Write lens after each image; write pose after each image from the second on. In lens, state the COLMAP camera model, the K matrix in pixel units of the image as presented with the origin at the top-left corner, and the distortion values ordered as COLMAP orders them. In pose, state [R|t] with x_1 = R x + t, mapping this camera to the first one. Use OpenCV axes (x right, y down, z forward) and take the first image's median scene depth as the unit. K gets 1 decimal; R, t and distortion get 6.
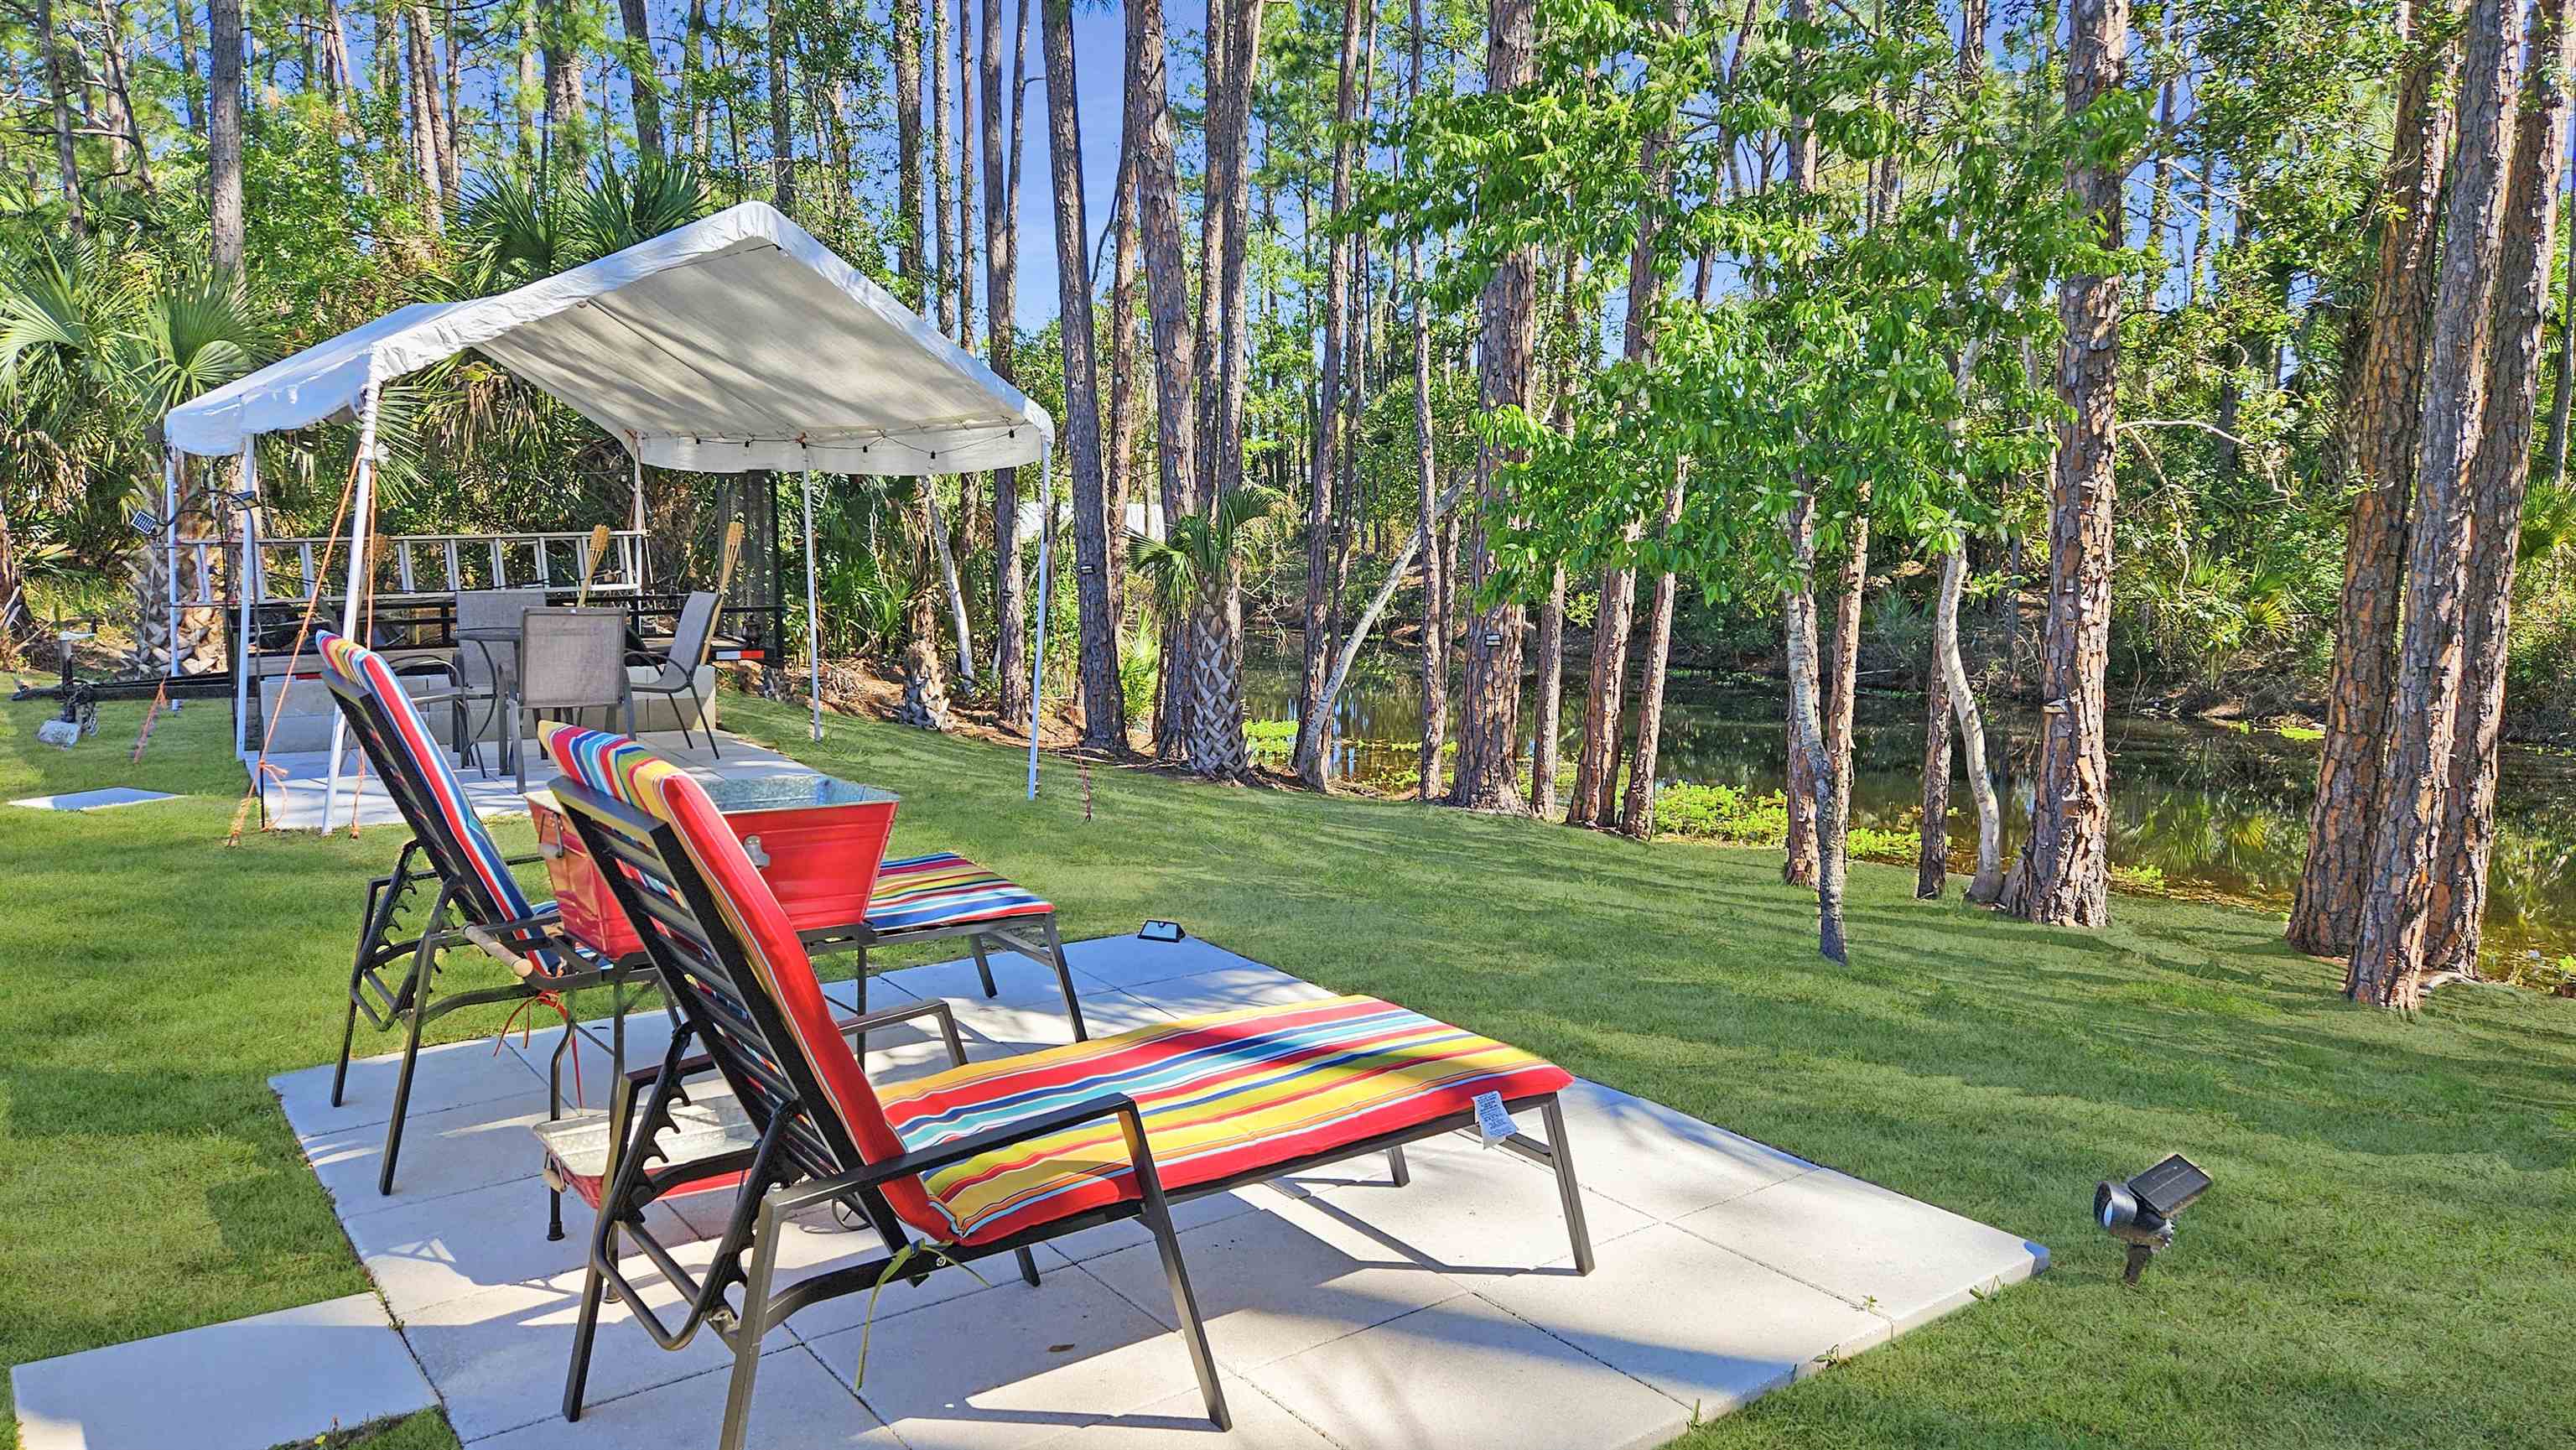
lens RADIAL K [[1725.3, 0, 1338.6], [0, 1725.3, 717.3], [0, 0, 1]] dist [0.002349, 0.003690]
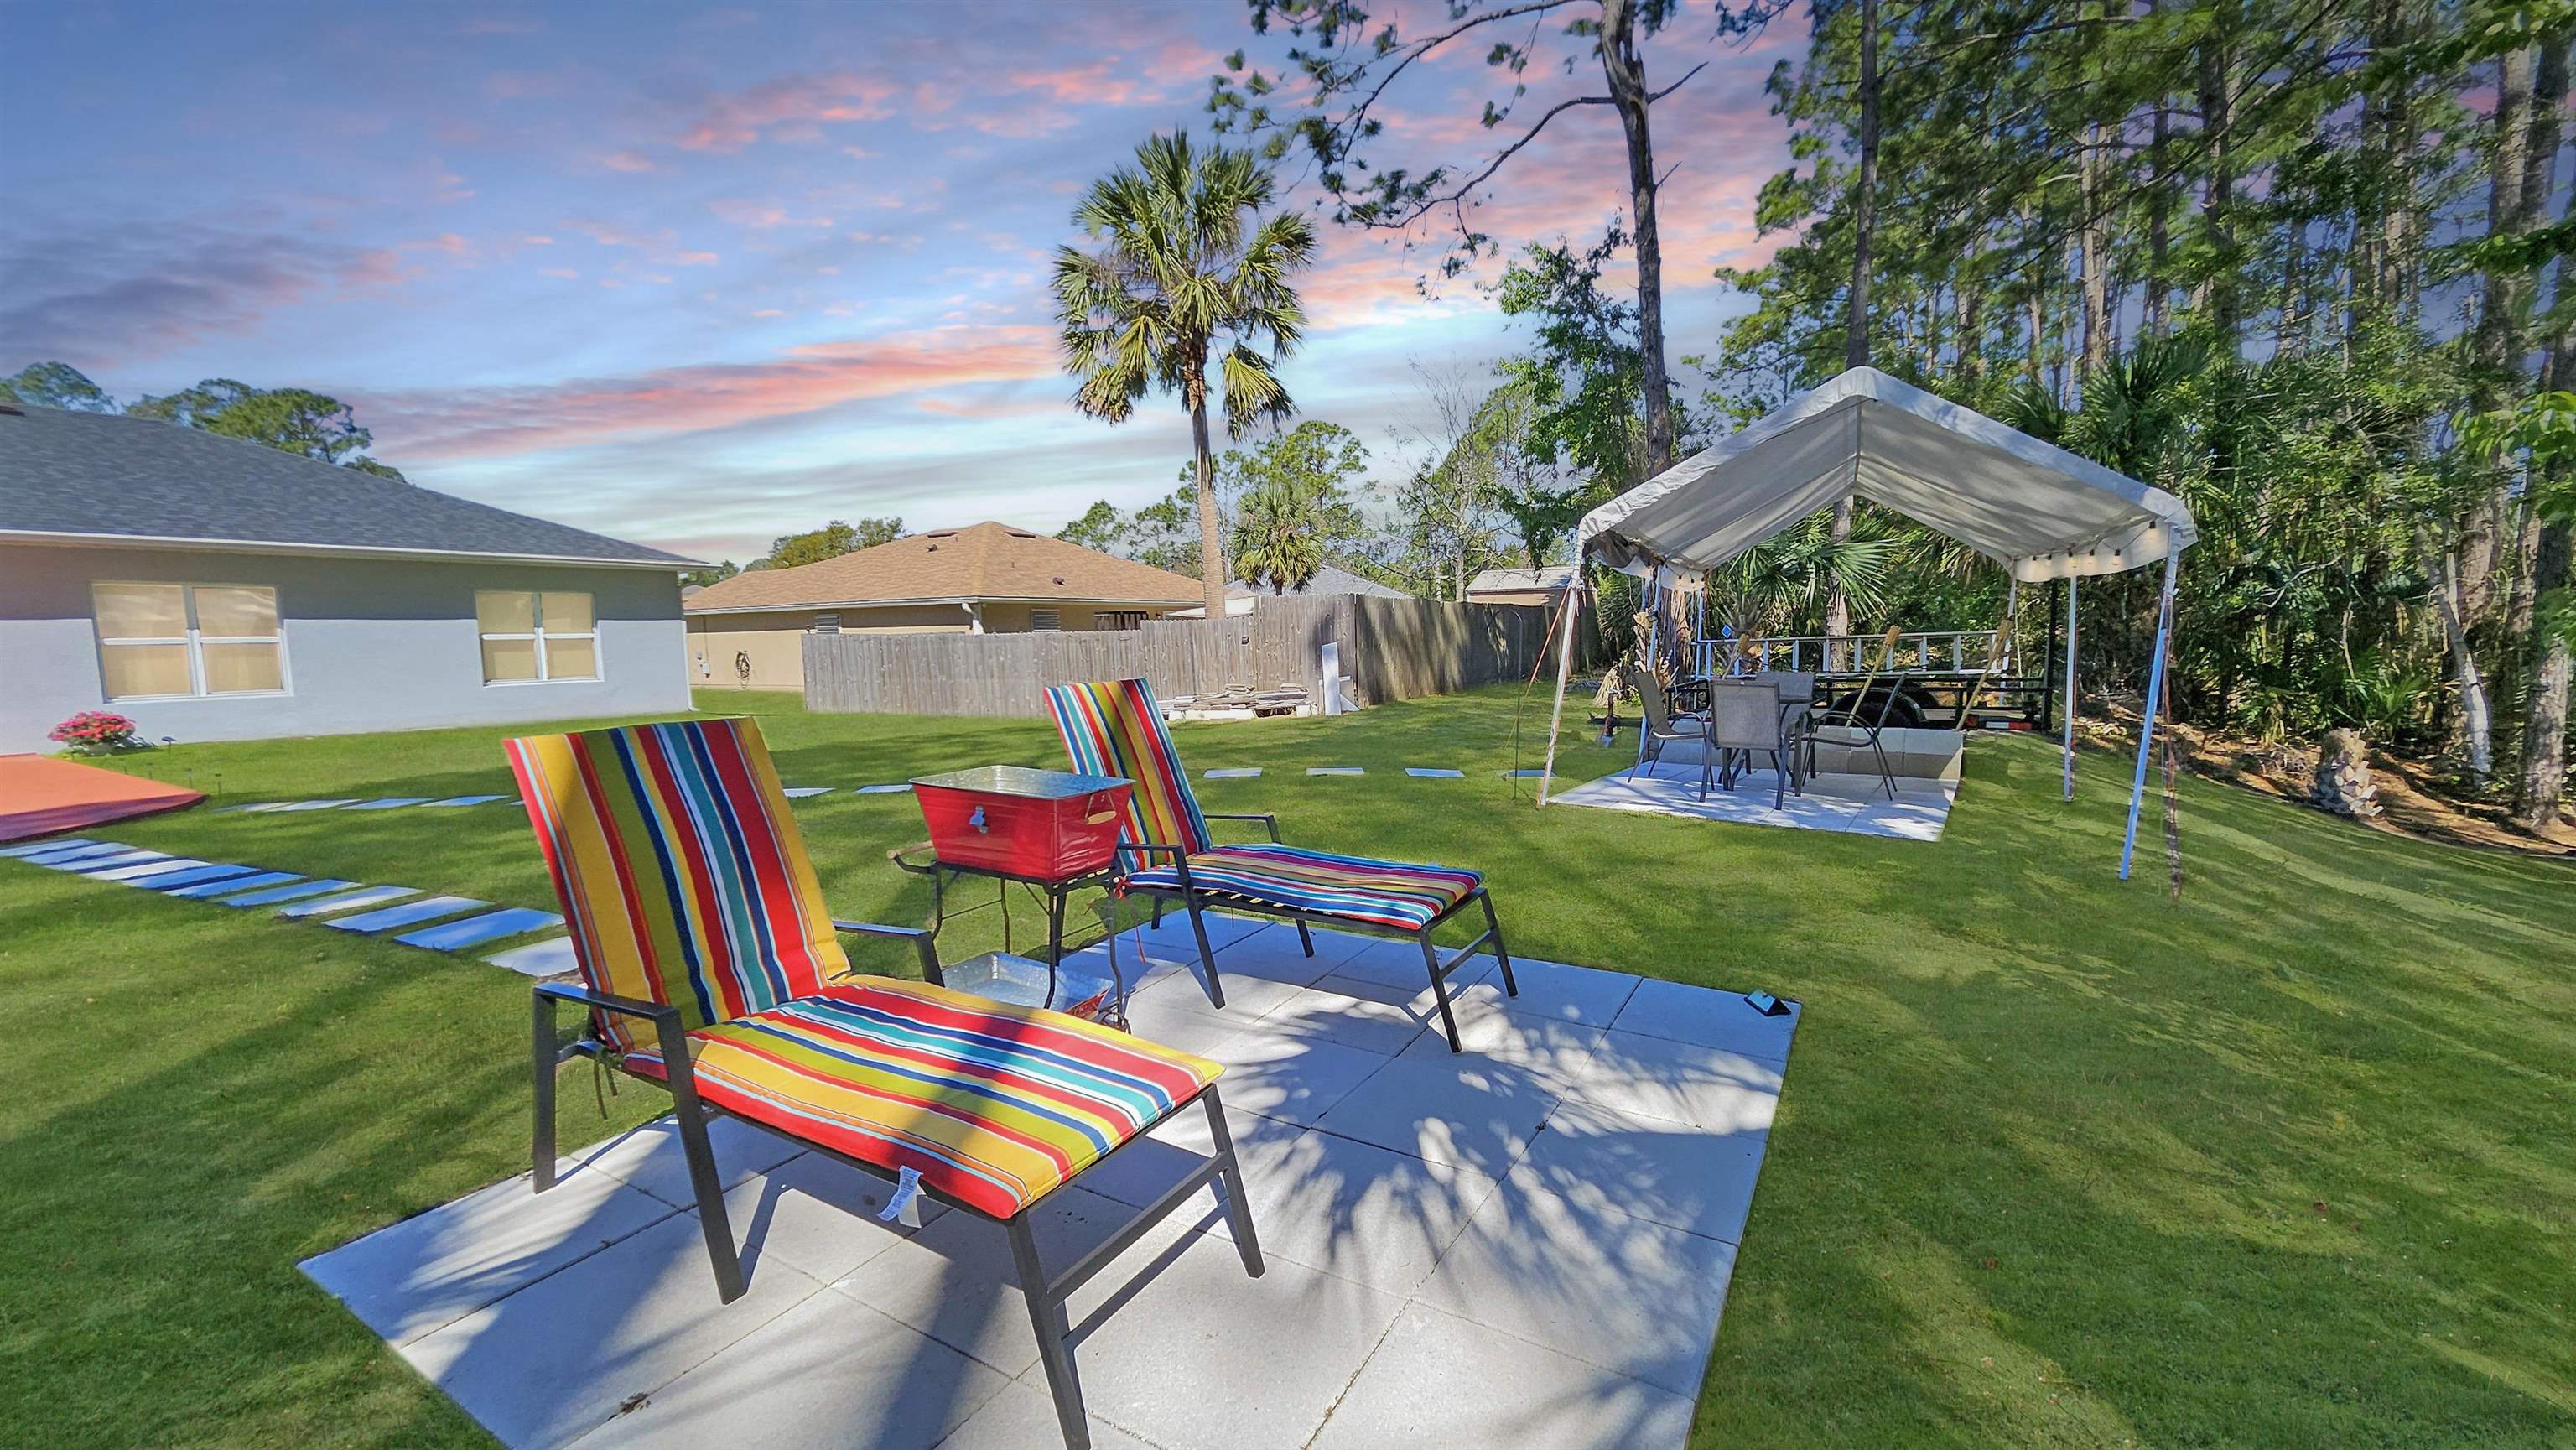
lens RADIAL K [[1039.0, 0, 1280.7], [0, 1039.0, 703.4], [0, 0, 1]] dist [0.001572, 0.000024]
pose [[0.367163, 0.049008, -0.928865, 0.456908], [-0.090484, 0.995757, 0.016771, -0.045948], [0.925745, 0.077890, 0.370040, 0.637892]]
